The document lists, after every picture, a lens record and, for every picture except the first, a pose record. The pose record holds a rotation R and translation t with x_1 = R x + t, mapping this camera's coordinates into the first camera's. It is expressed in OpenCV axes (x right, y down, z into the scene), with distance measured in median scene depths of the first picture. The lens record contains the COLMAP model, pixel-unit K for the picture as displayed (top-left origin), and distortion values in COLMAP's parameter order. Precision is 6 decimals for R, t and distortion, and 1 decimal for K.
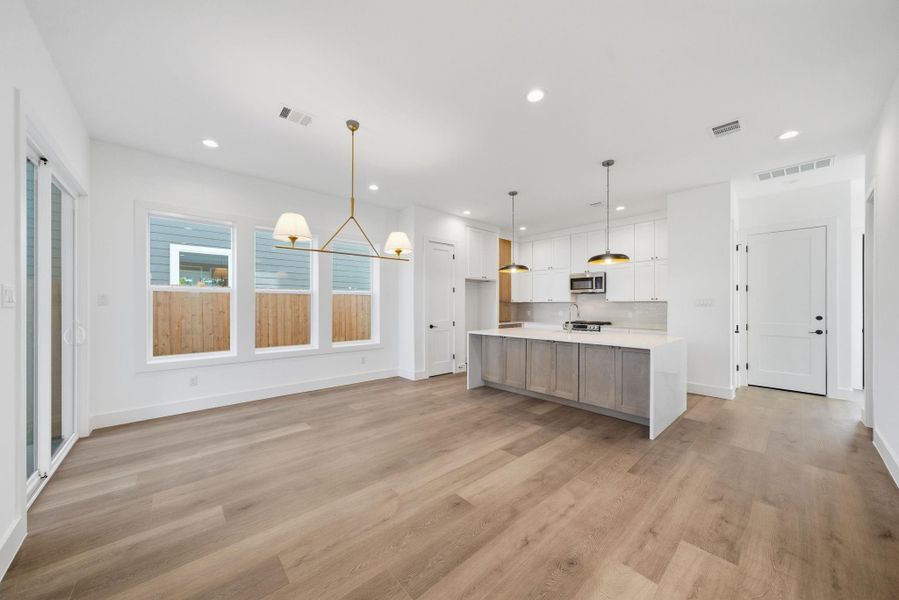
lens RADIAL K [[310.2, 0, 446.2], [0, 310.2, 304.5], [0, 0, 1]] dist [0.001099, 0.000222]
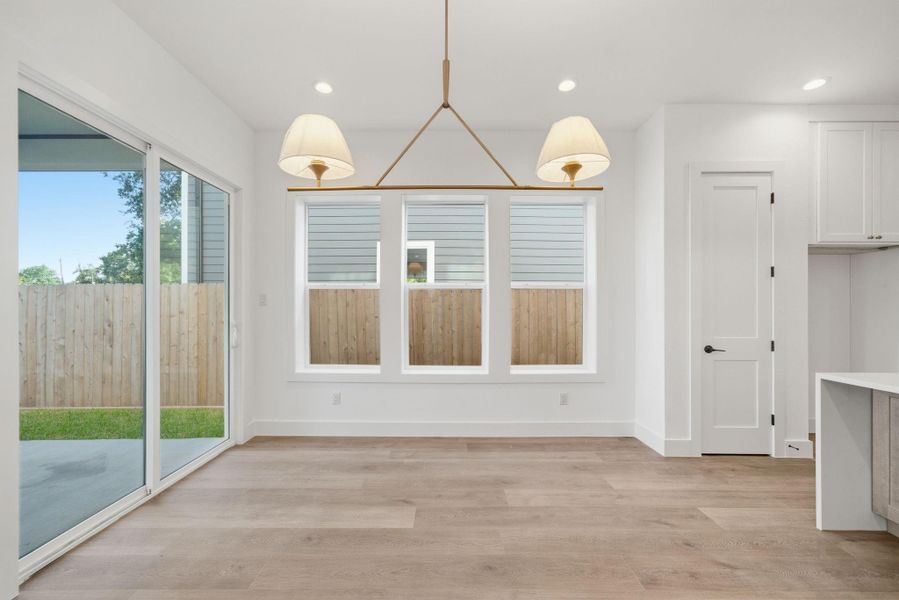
lens RADIAL K [[359.0, 0, 450.5], [0, 359.0, 307.5], [0, 0, 1]] dist [-0.000208, 0.000542]
pose [[0.748099, -0.000672, -0.663587, 0.024789], [0.001350, 0.999999, 0.000509, 0.005188], [0.663586, -0.001276, 0.748099, 0.369492]]
